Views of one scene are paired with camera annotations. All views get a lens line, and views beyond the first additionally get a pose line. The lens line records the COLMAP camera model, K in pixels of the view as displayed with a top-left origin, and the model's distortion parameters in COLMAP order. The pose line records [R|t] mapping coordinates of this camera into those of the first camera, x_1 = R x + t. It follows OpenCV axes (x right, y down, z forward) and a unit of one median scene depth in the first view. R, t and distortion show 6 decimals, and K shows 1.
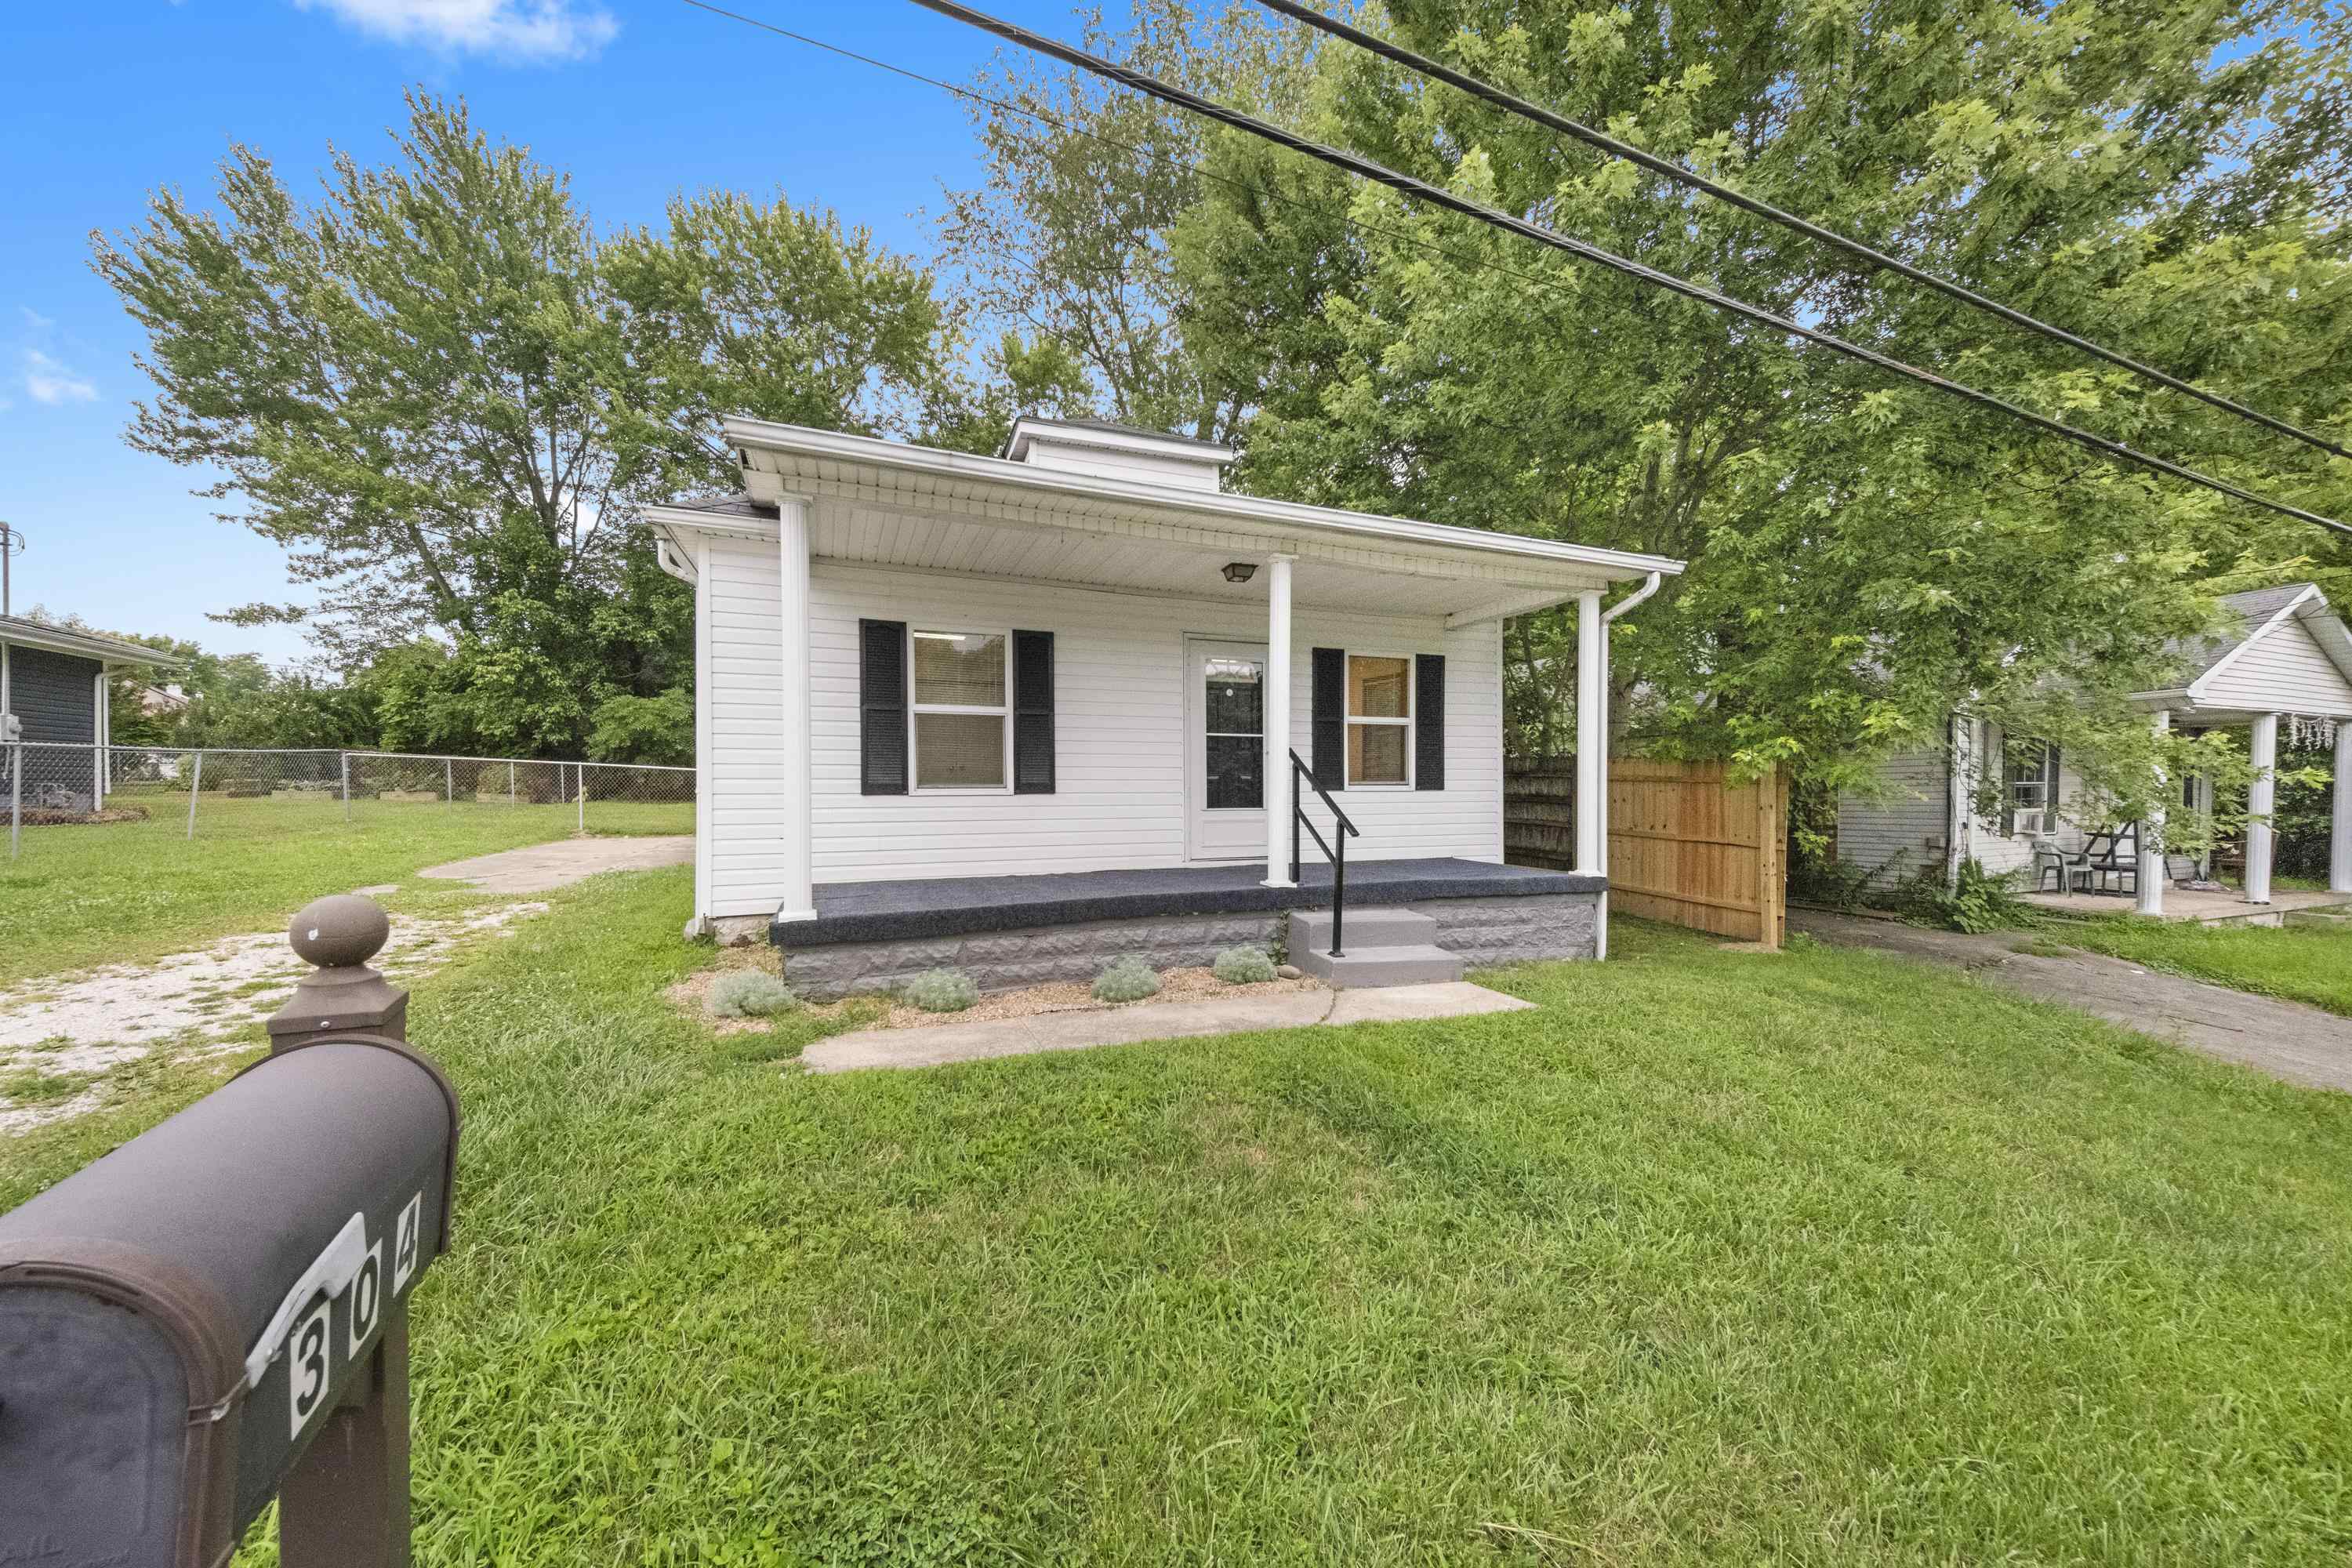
lens RADIAL K [[823.5, 0, 1176.0], [0, 823.5, 784.0], [0, 0, 1]] dist [0.024909, -0.012881]
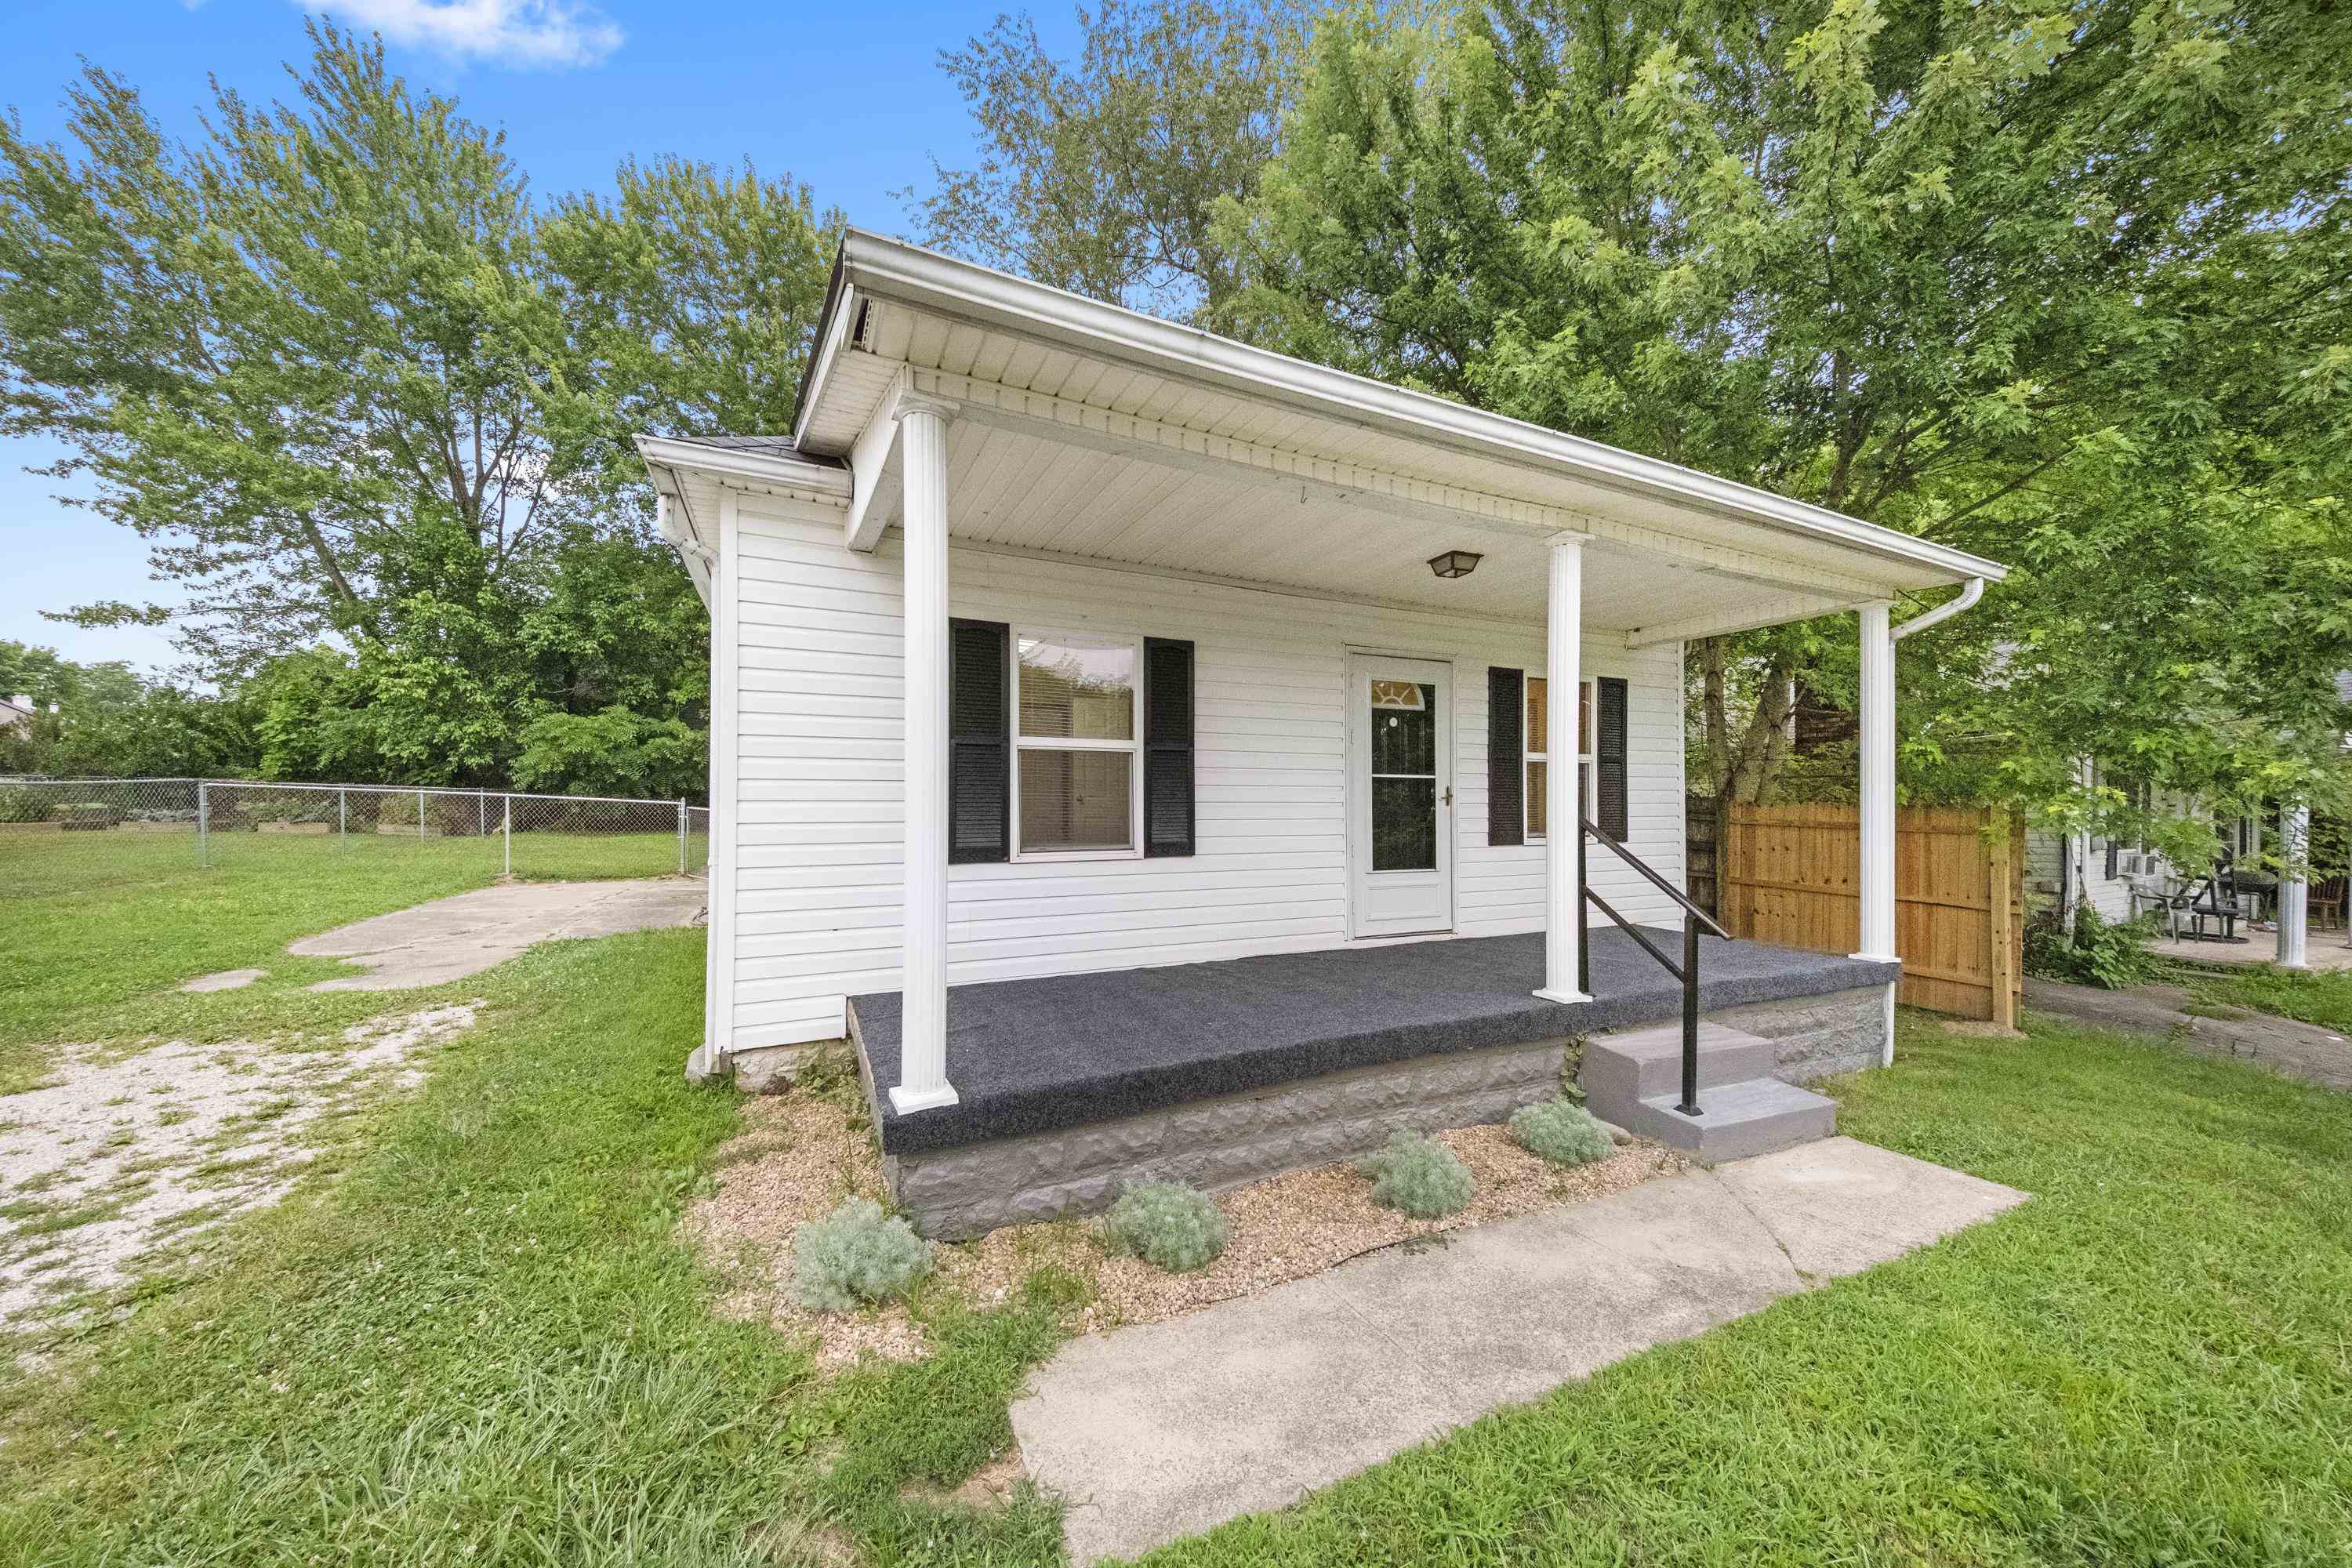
lens RADIAL K [[830.4, 0, 1192.8], [0, 830.4, 789.0], [0, 0, 1]] dist [0.007339, -0.003176]
pose [[0.997282, 0.003193, 0.073608, -0.062195], [-0.001717, 0.999796, -0.020108, -0.010484], [-0.073657, 0.019927, 0.997085, 0.076901]]
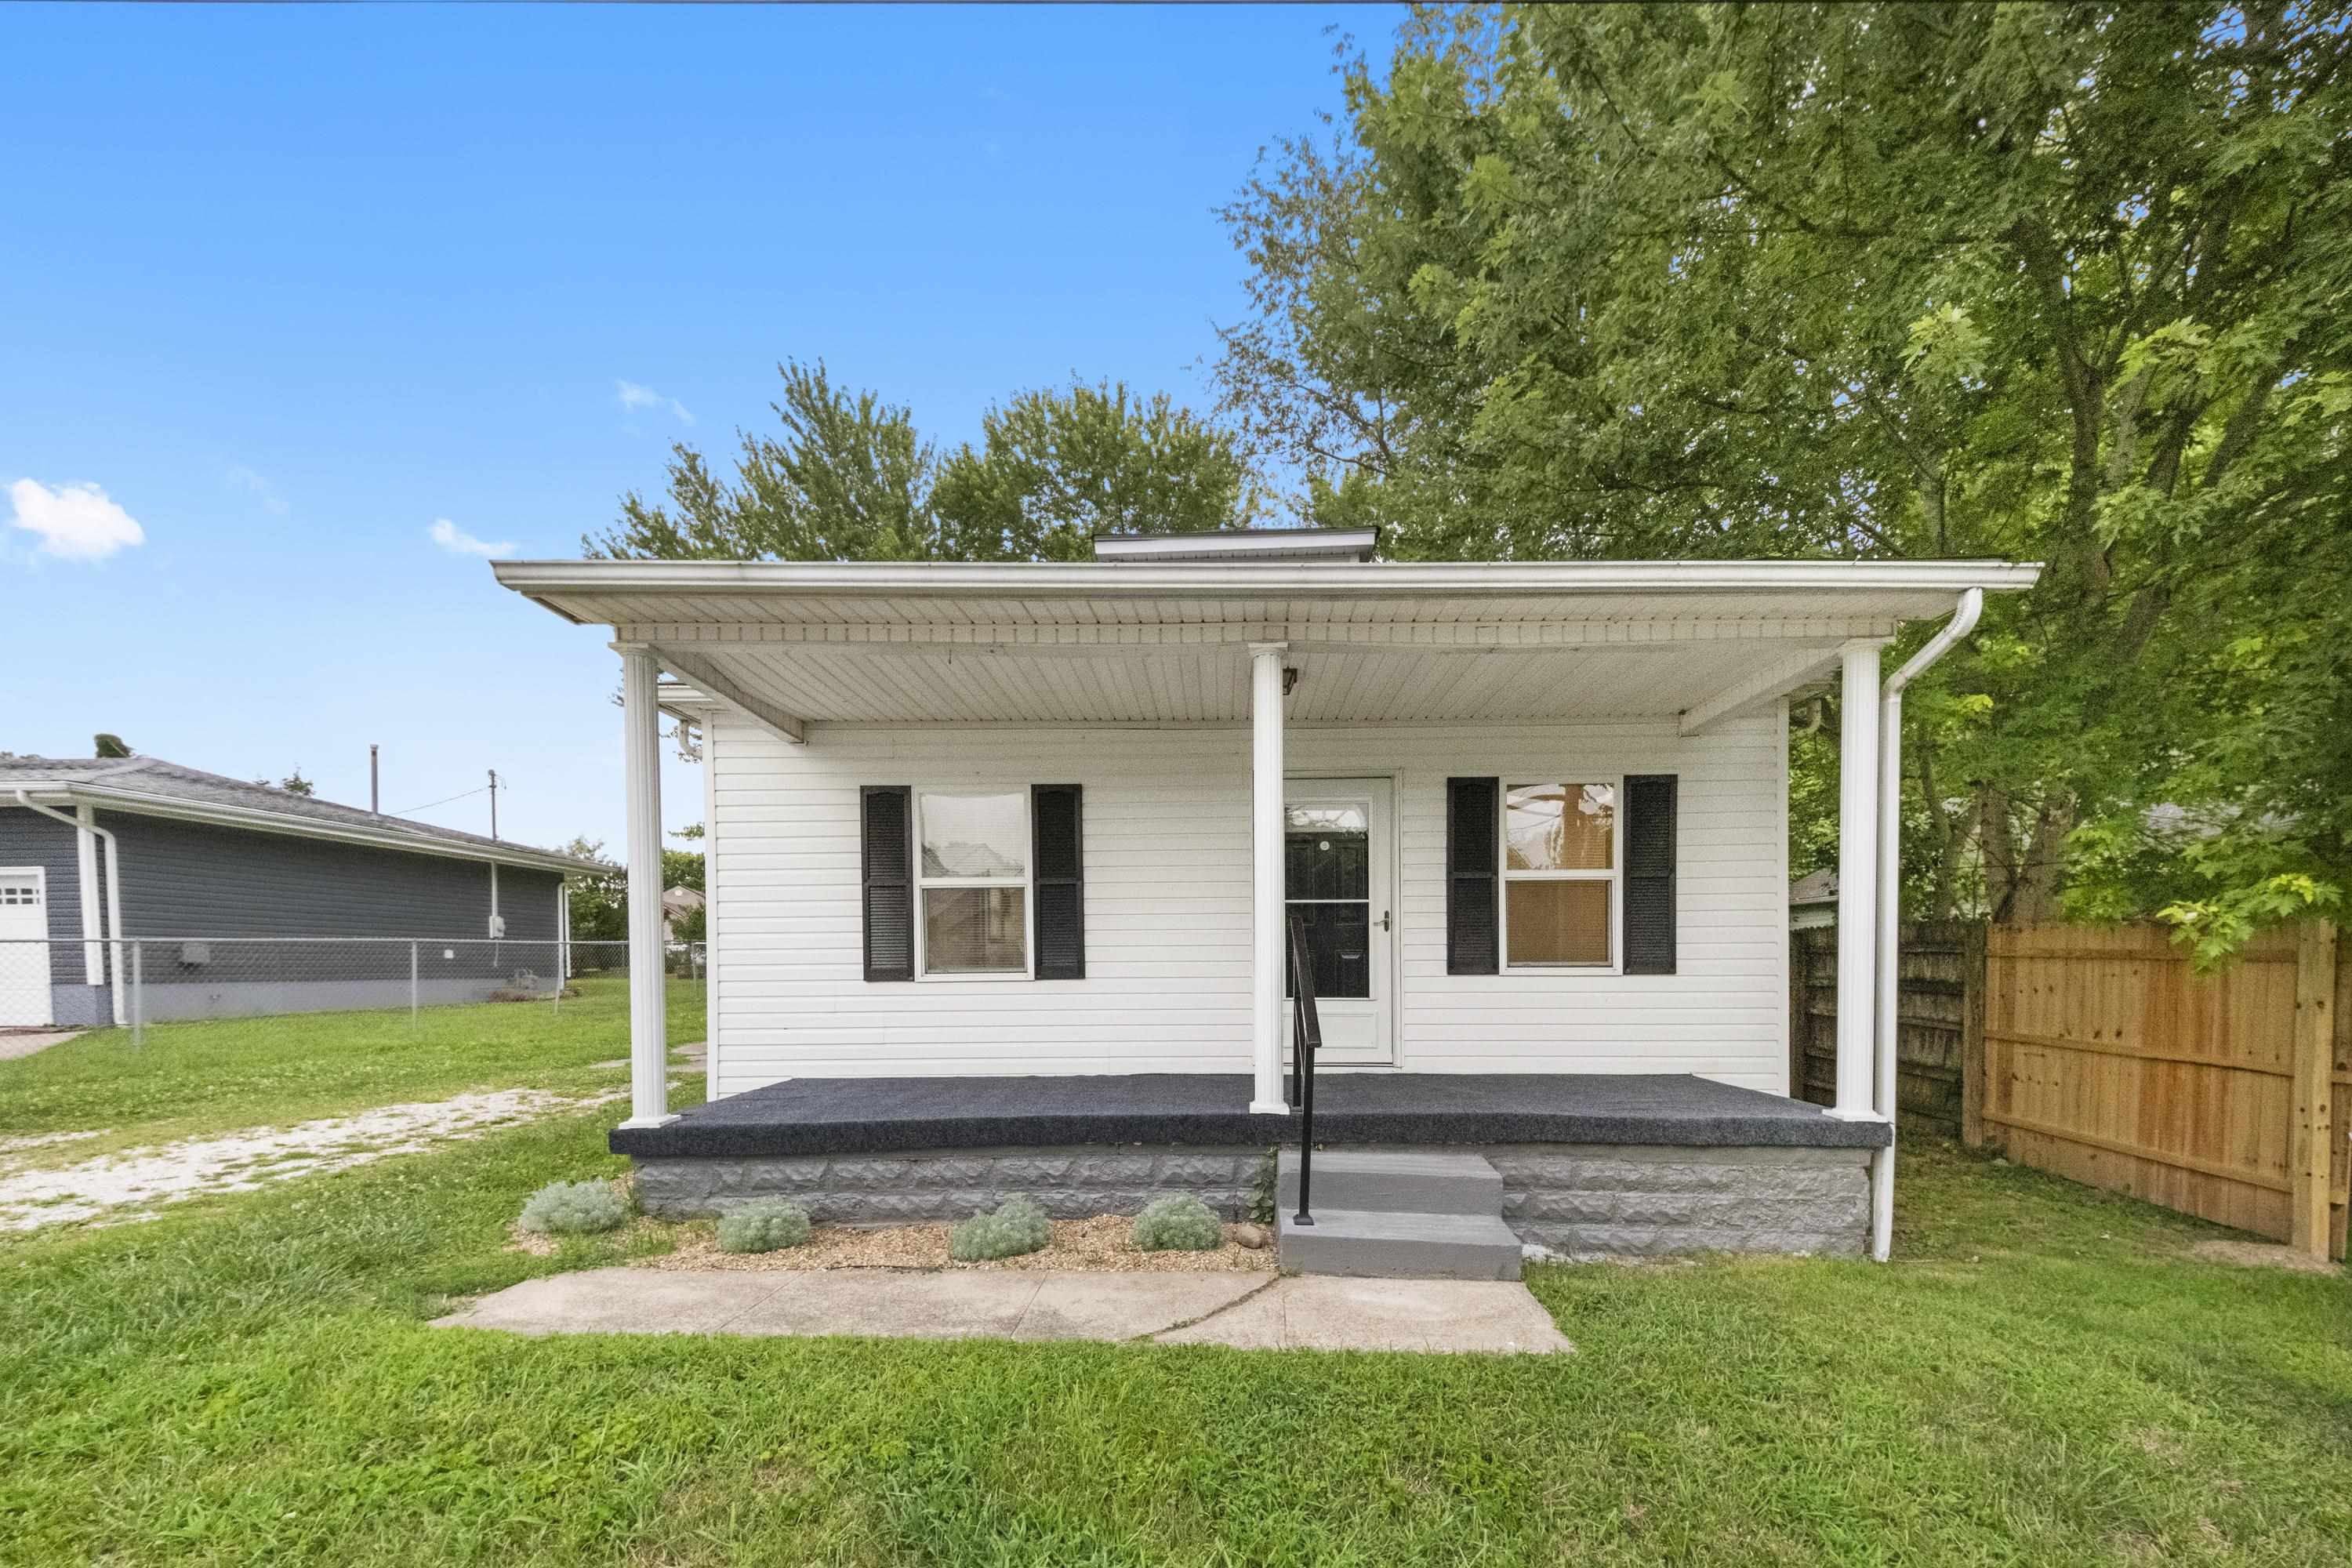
lens RADIAL K [[881.6, 0, 1221.4], [0, 881.6, 973.2], [0, 0, 1]] dist [0.011210, -0.000253]
pose [[0.929784, -0.001382, -0.368103, 0.092953], [0.005771, 0.999925, 0.010824, -0.001103], [0.368060, -0.012188, 0.929722, 0.070607]]
